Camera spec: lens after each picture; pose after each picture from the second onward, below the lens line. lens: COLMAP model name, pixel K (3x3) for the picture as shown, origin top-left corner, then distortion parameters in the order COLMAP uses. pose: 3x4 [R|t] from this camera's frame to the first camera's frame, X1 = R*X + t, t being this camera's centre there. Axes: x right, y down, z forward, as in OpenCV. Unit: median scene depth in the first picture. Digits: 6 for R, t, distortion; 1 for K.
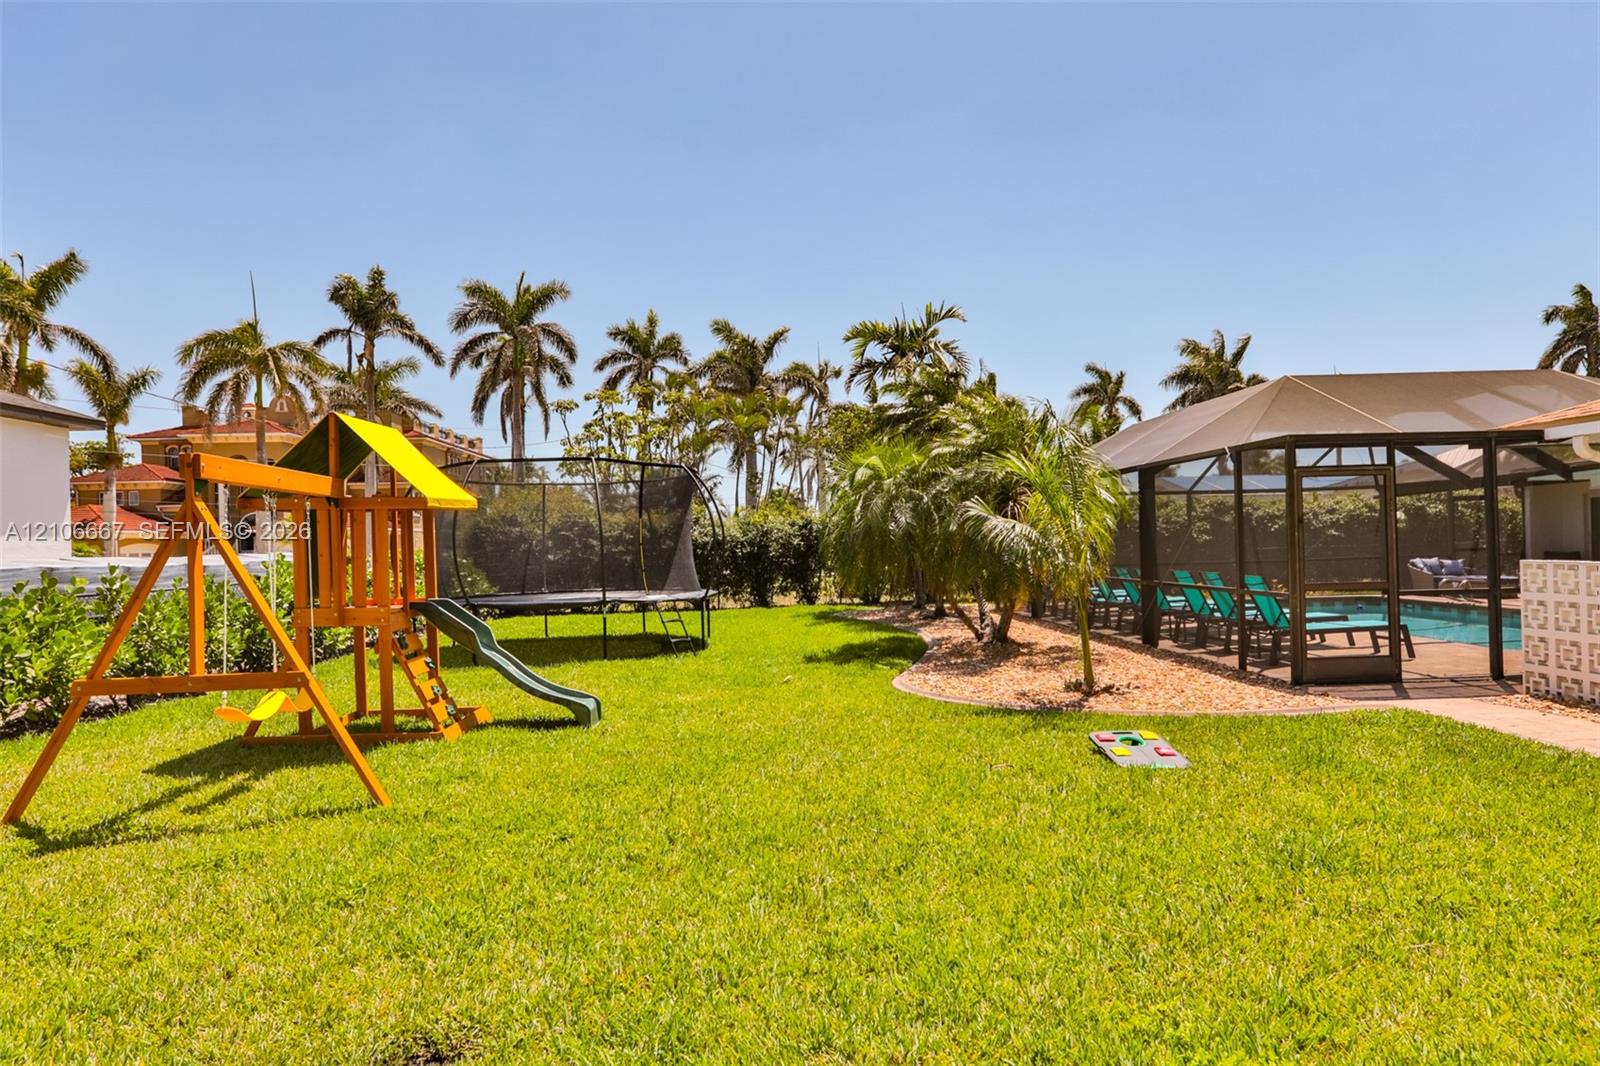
lens RADIAL K [[933.0, 0, 795.8], [0, 933.0, 540.7], [0, 0, 1]] dist [0.015777, -0.000303]
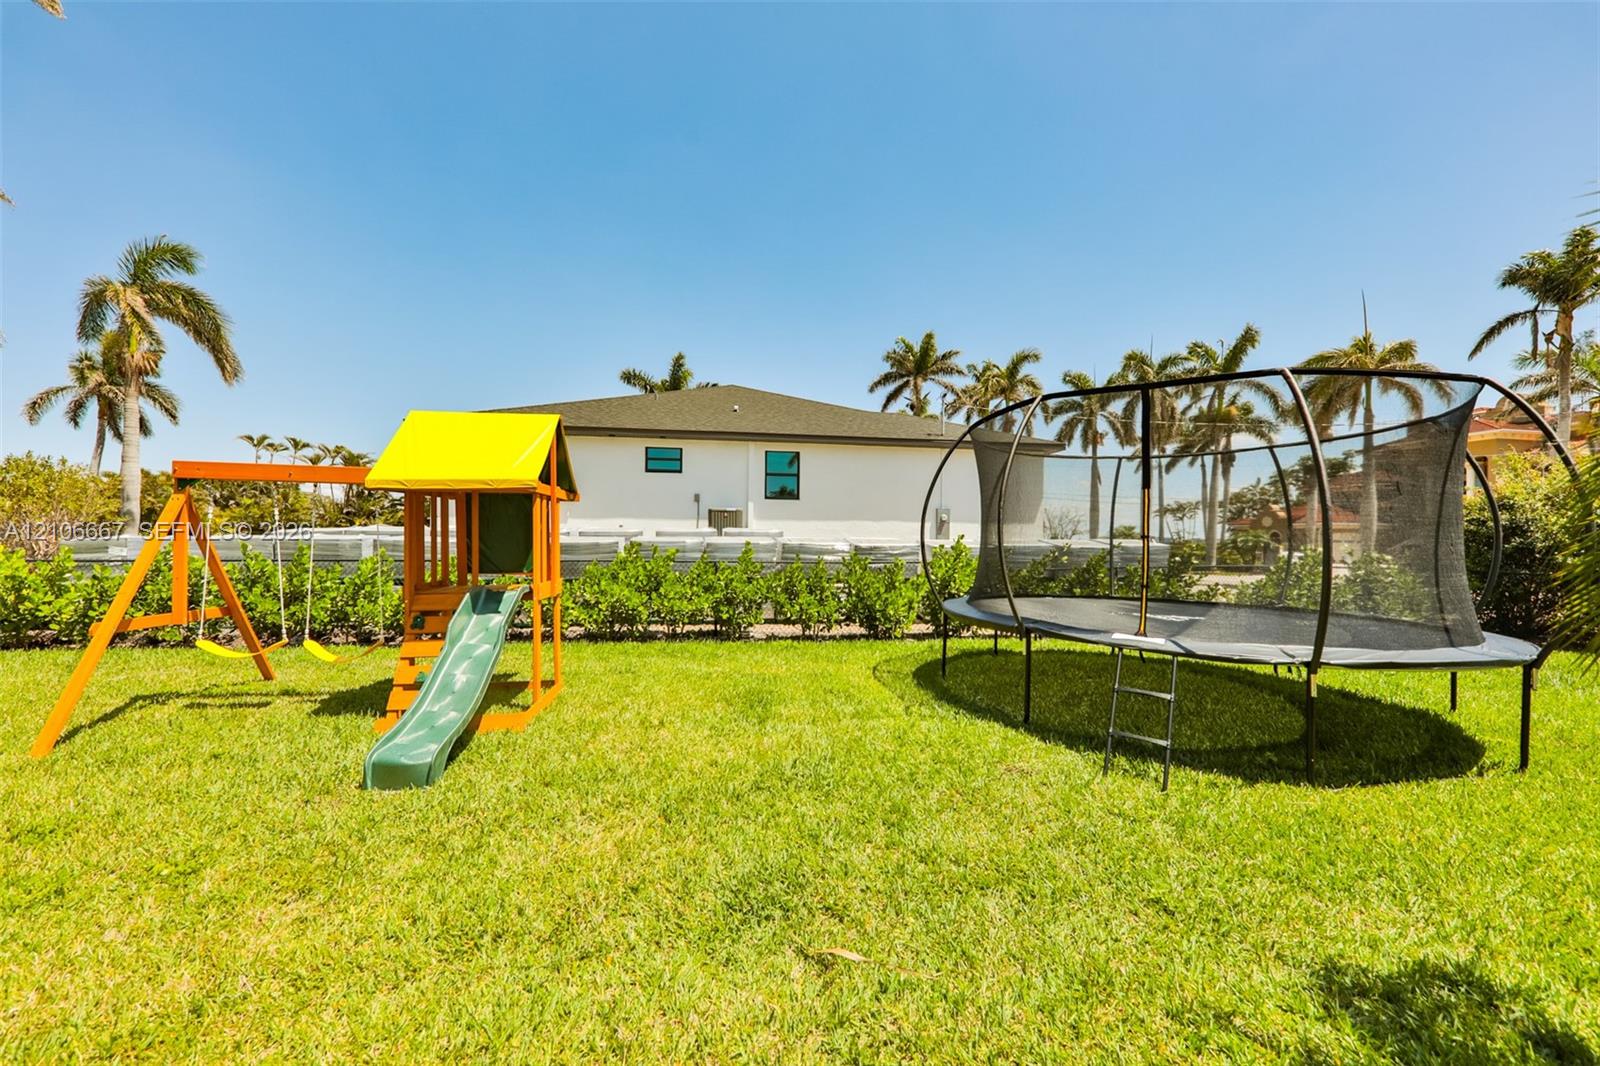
lens RADIAL K [[582.8, 0, 796.2], [0, 582.8, 544.2], [0, 0, 1]] dist [0.004625, -0.003312]
pose [[0.101990, 0.033600, -0.994218, 0.044924], [-0.009800, 0.999415, 0.032770, -0.000180], [0.994737, 0.006401, 0.102260, 0.232857]]
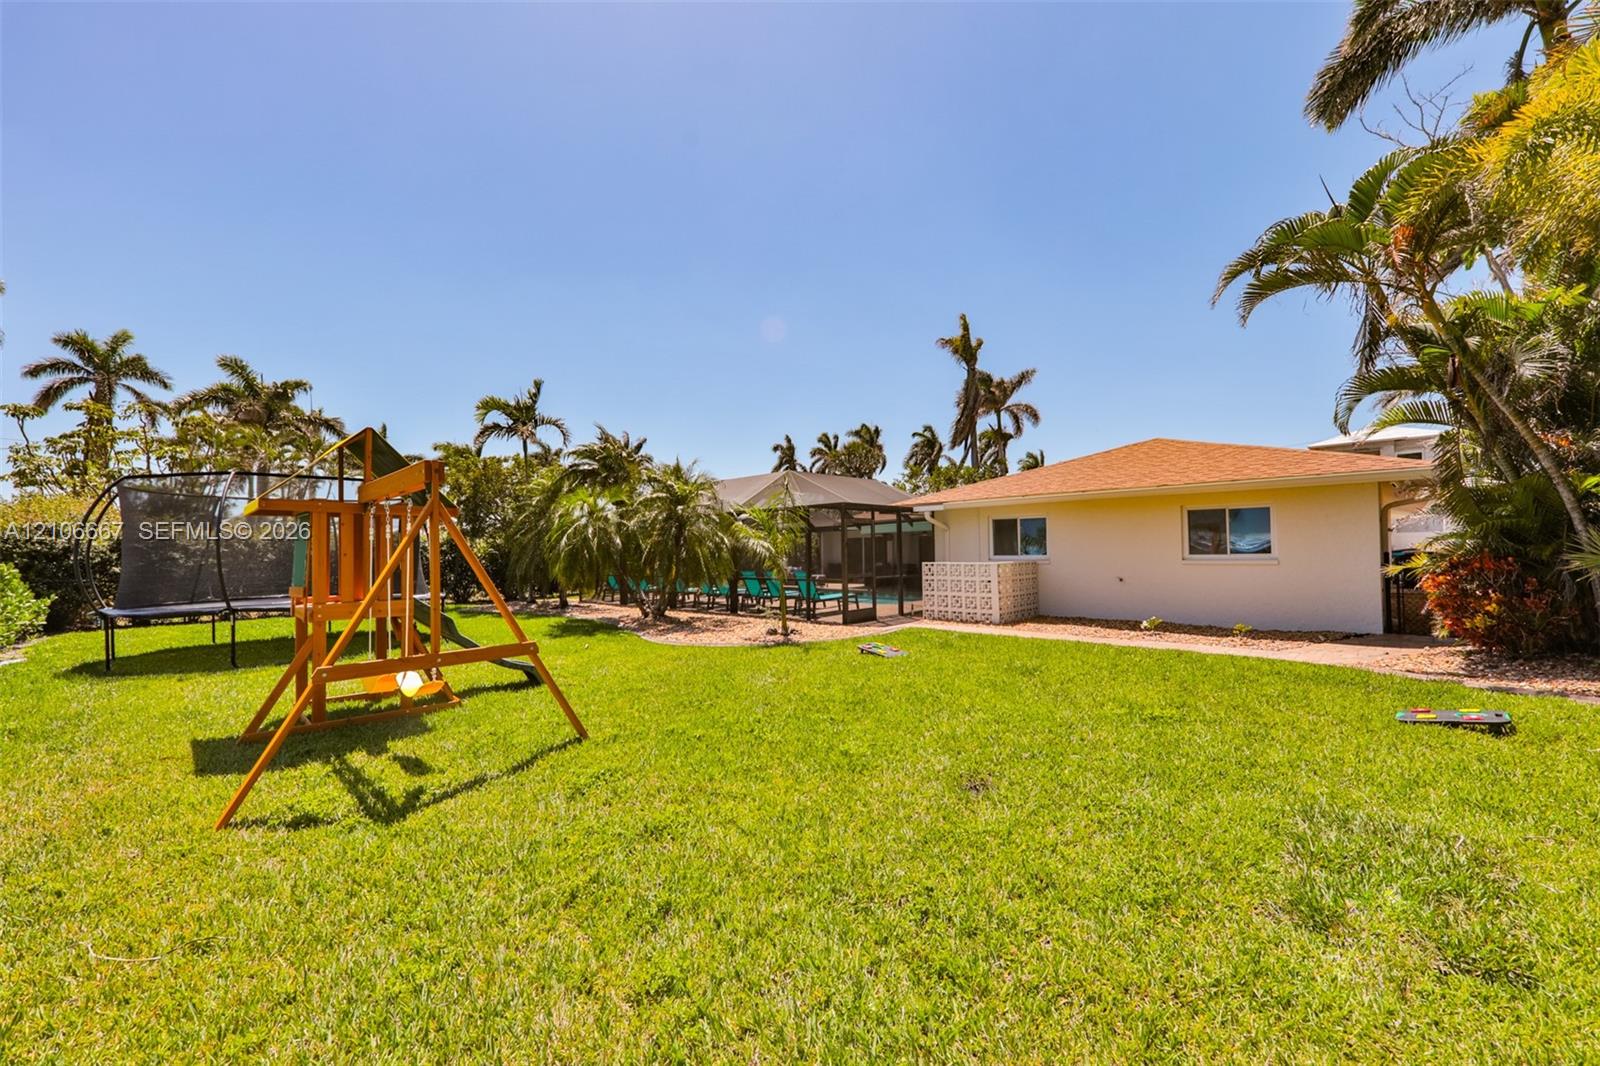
lens RADIAL K [[614.3, 0, 807.4], [0, 614.3, 539.2], [0, 0, 1]] dist [0.006806, -0.001240]
pose [[0.726324, 0.026454, 0.686843, -0.091040], [-0.002710, 0.999362, -0.035625, 0.003325], [-0.687347, 0.024014, 0.725932, 0.014776]]
